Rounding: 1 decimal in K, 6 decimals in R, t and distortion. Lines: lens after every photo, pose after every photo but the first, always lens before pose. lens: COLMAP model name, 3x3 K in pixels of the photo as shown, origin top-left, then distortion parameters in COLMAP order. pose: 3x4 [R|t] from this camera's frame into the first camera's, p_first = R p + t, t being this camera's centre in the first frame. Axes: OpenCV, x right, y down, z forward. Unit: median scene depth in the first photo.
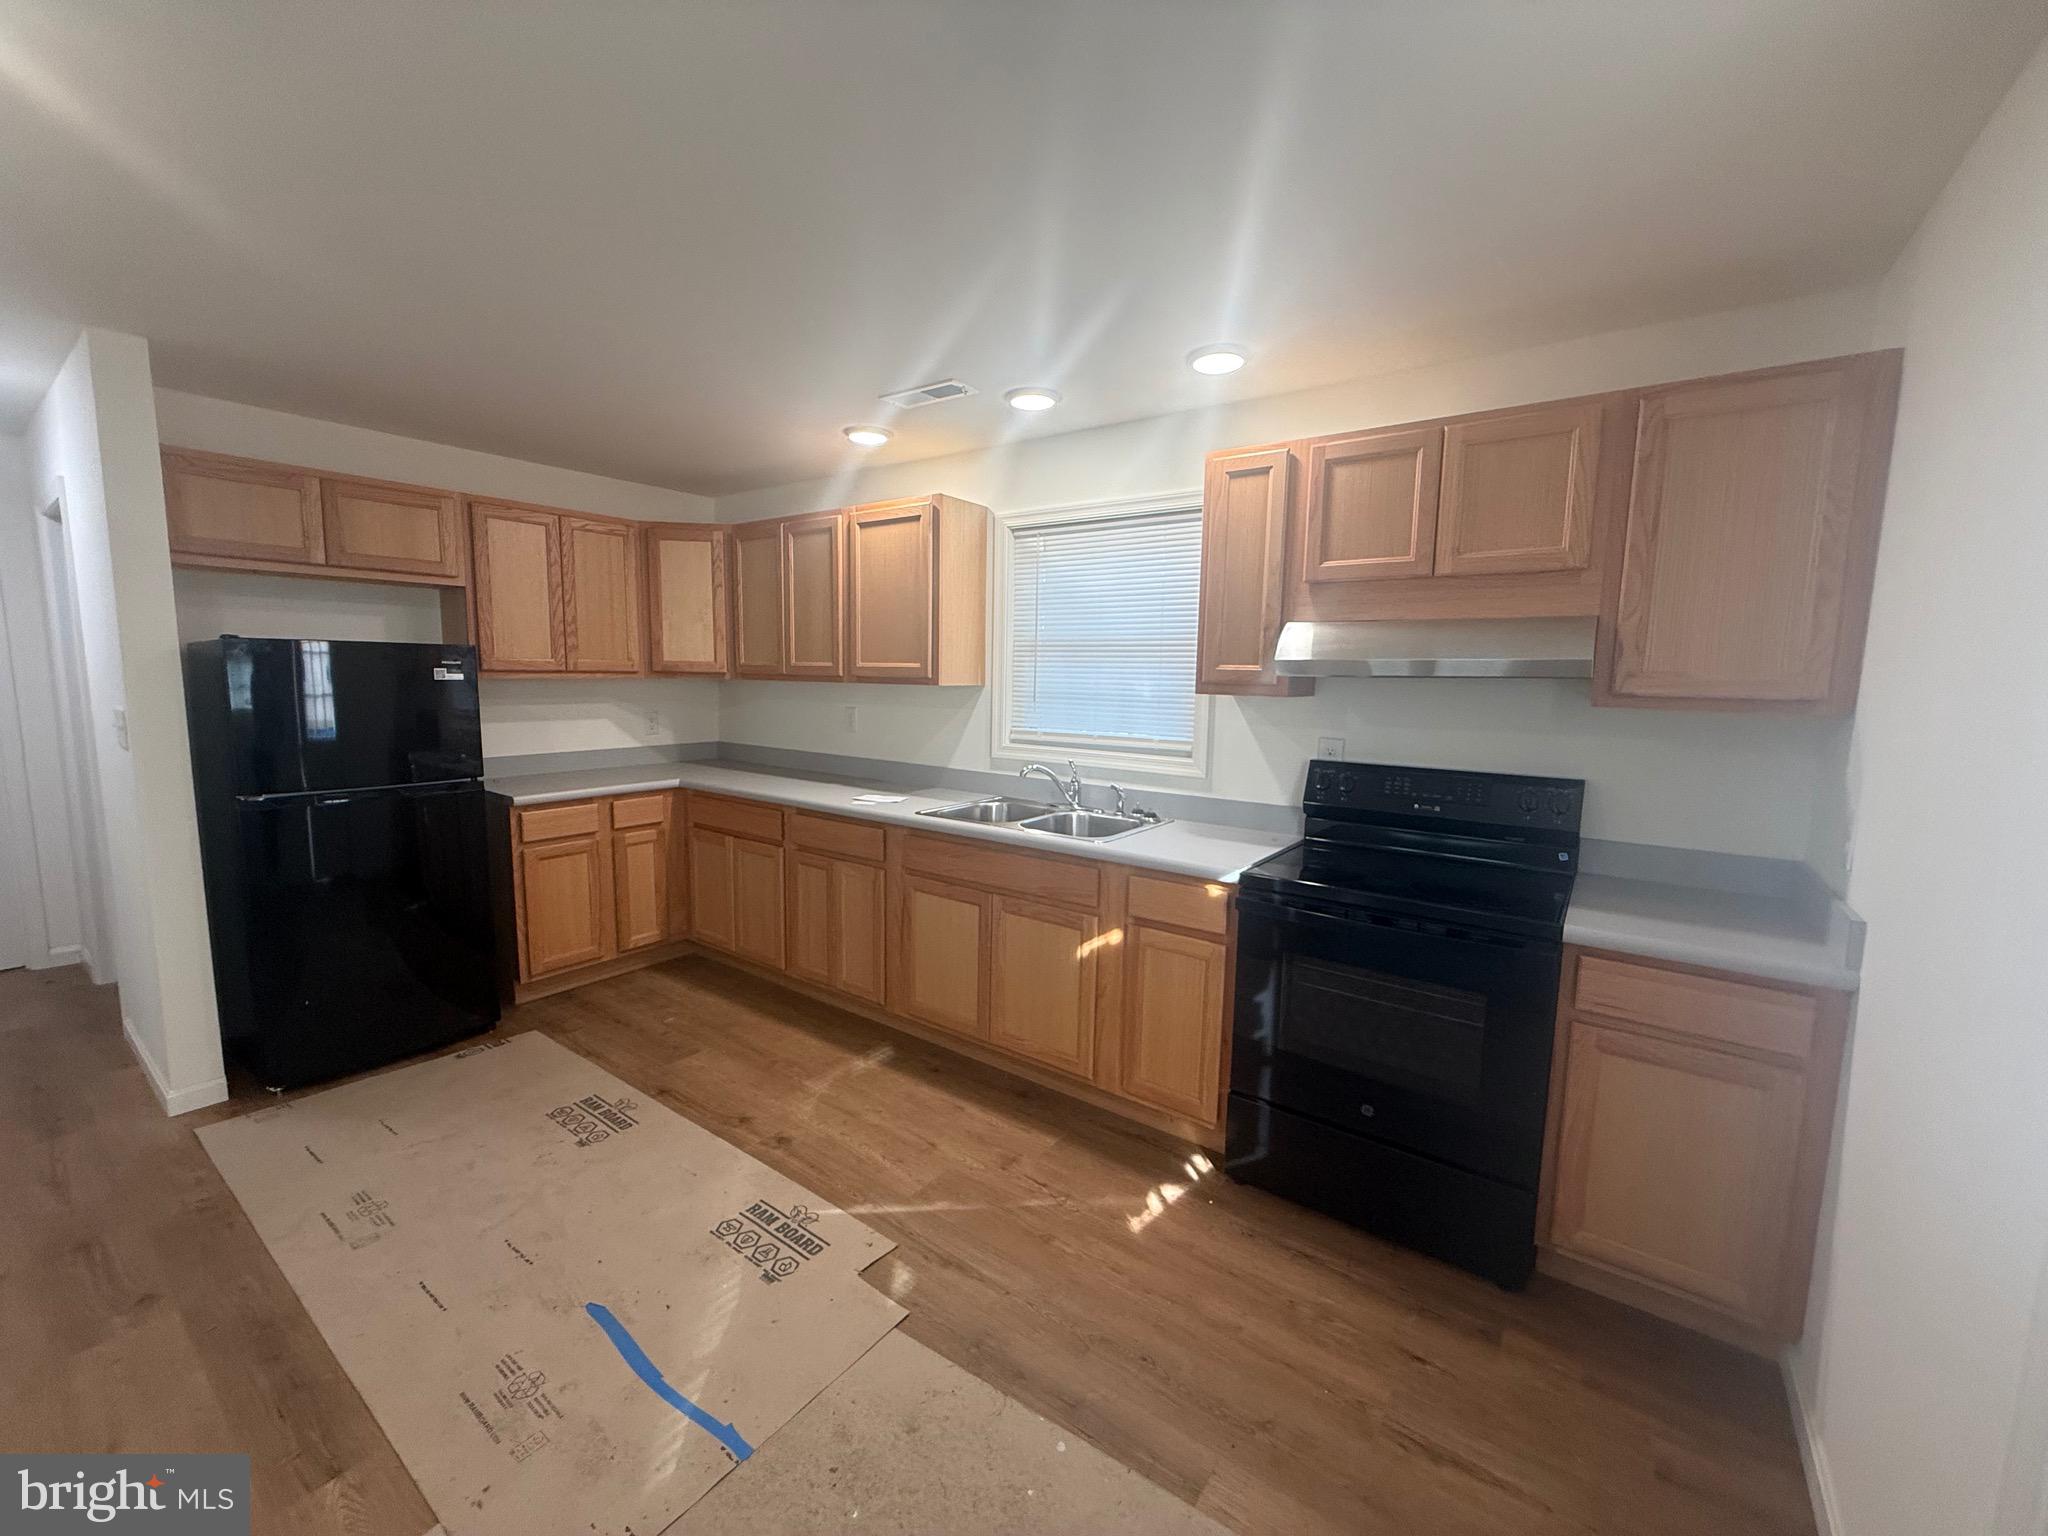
lens RADIAL K [[821.5, 0, 1012.4], [0, 821.5, 764.6], [0, 0, 1]] dist [0.001209, -0.000085]
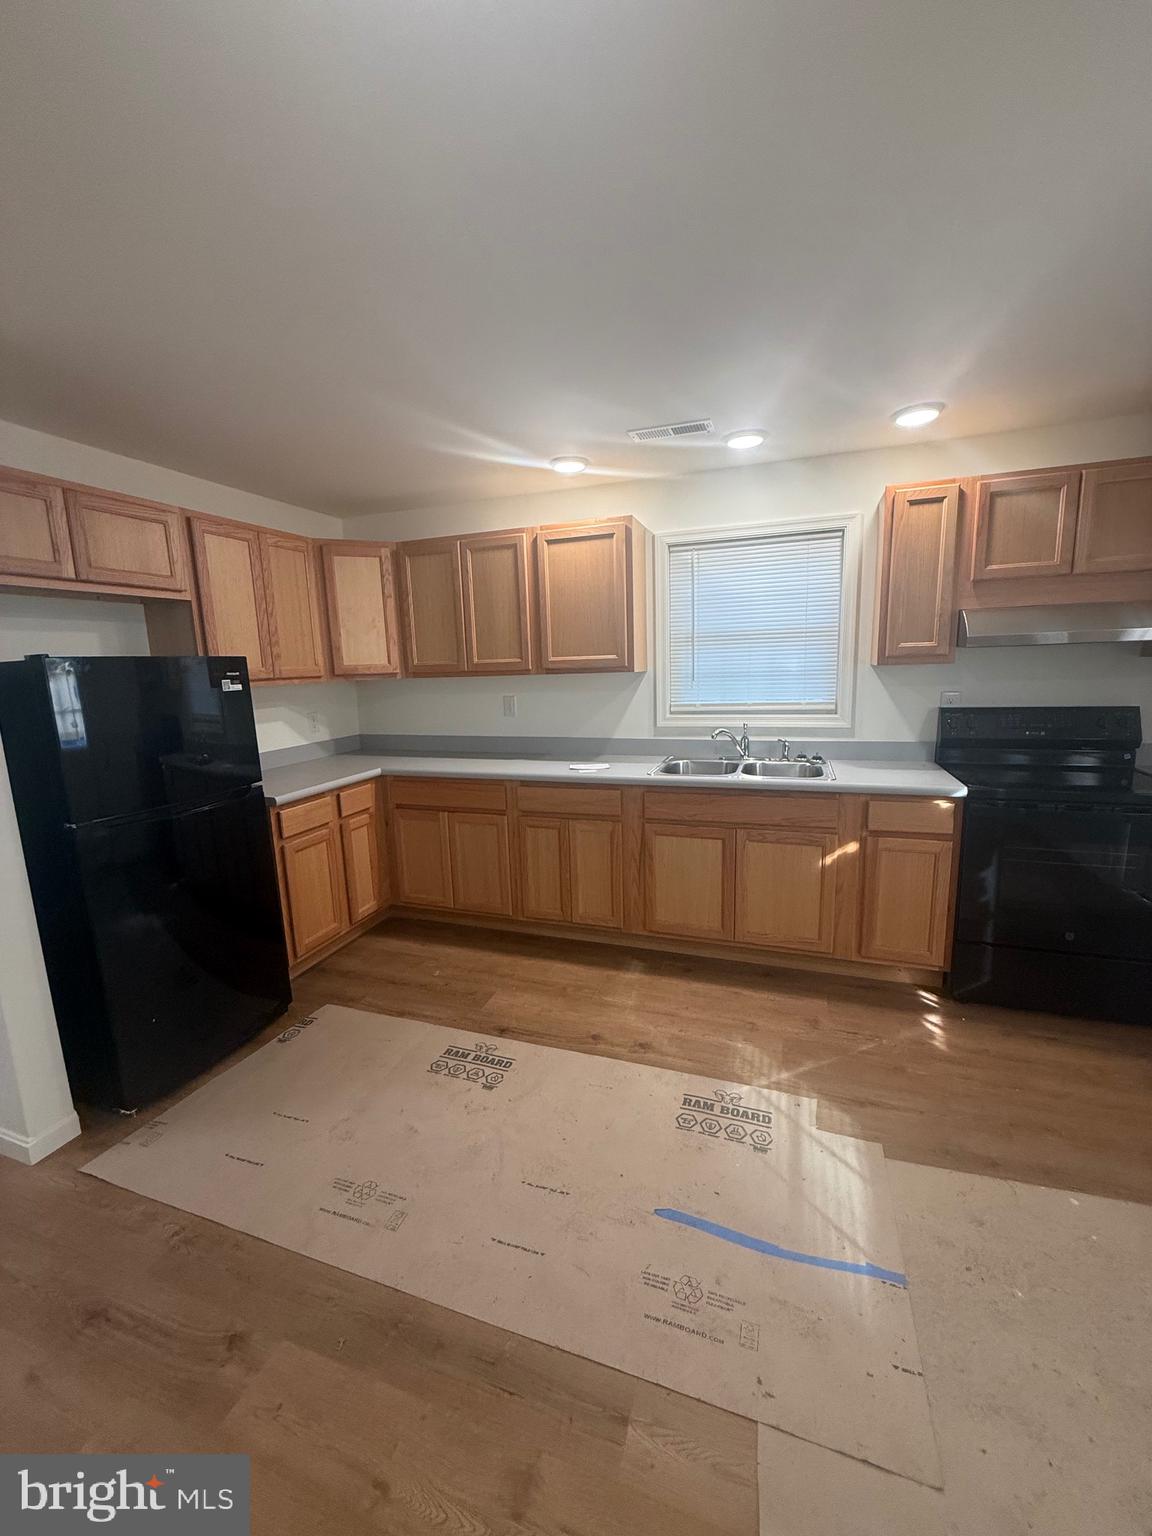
lens RADIAL K [[616.1, 0, 577.3], [0, 616.1, 763.6], [0, 0, 1]] dist [0.001209, -0.000085]
pose [[0.956184, -0.095352, 0.276802, -0.531555], [0.081849, 0.994839, 0.059962, -0.024352], [-0.281091, -0.034679, 0.959054, 0.141520]]
